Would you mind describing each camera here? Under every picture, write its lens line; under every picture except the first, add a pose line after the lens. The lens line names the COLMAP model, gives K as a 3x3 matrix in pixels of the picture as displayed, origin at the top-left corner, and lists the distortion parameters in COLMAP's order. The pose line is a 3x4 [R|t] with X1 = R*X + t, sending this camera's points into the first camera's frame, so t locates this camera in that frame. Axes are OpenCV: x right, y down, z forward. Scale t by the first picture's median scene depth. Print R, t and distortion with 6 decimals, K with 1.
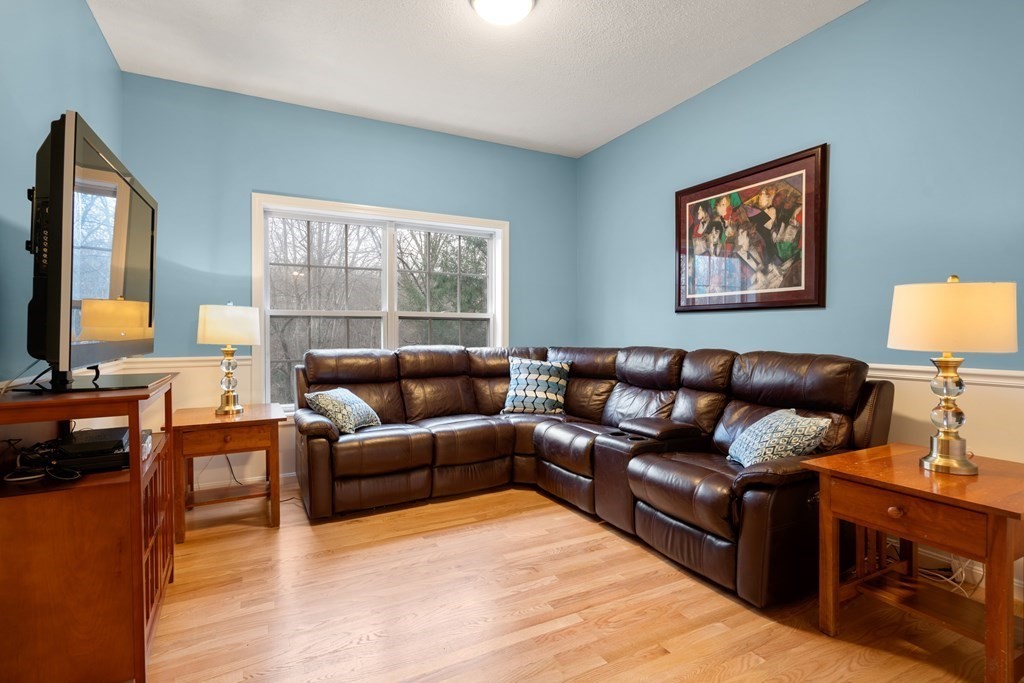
lens RADIAL K [[495.1, 0, 518.5], [0, 495.1, 339.9], [0, 0, 1]] dist [0.003873, -0.000029]
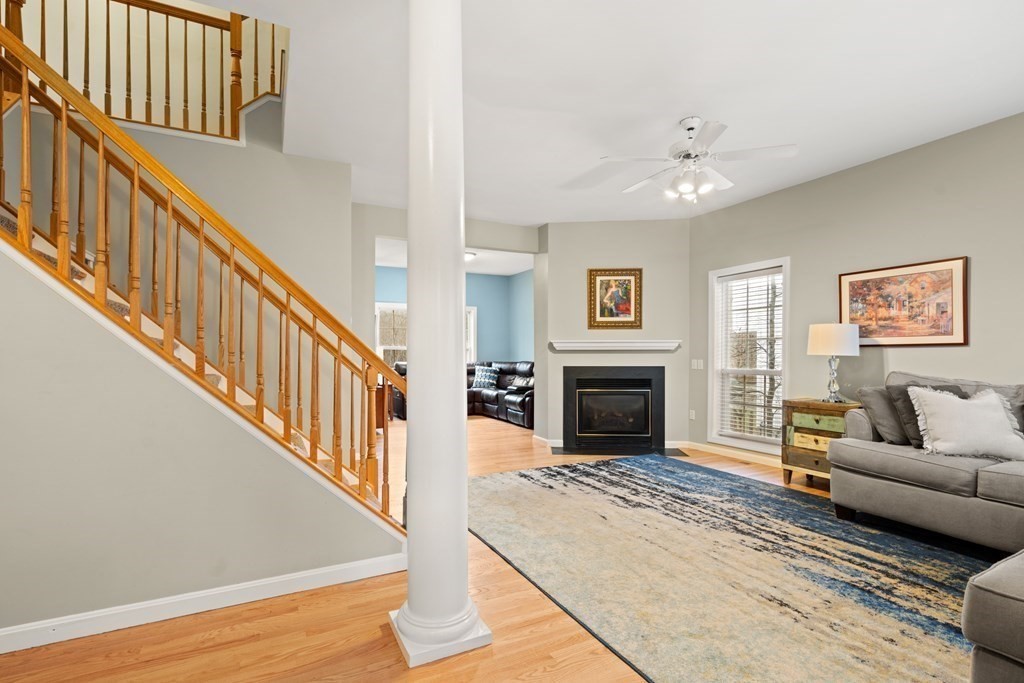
lens RADIAL K [[474.0, 0, 508.8], [0, 474.0, 355.2], [0, 0, 1]] dist [0.005896, 0.003284]
pose [[0.999523, 0.001579, -0.030853, 0.230693], [-0.001846, 0.999961, -0.008615, 0.004156], [0.030838, 0.008668, 0.999487, -1.397076]]
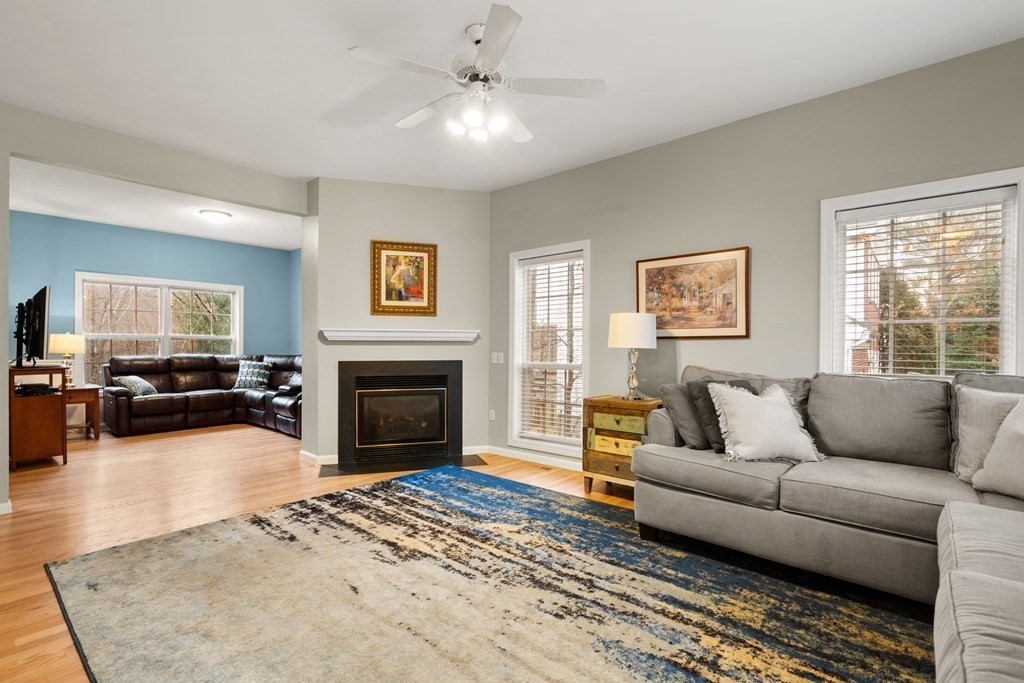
lens RADIAL K [[474.0, 0, 503.4], [0, 474.0, 347.8], [0, 0, 1]] dist [0.005896, 0.003284]
pose [[0.943310, 0.002729, 0.331902, 0.355683], [-0.000324, 0.999973, -0.007302, 0.000741], [-0.331913, 0.006781, 0.943286, -1.134250]]
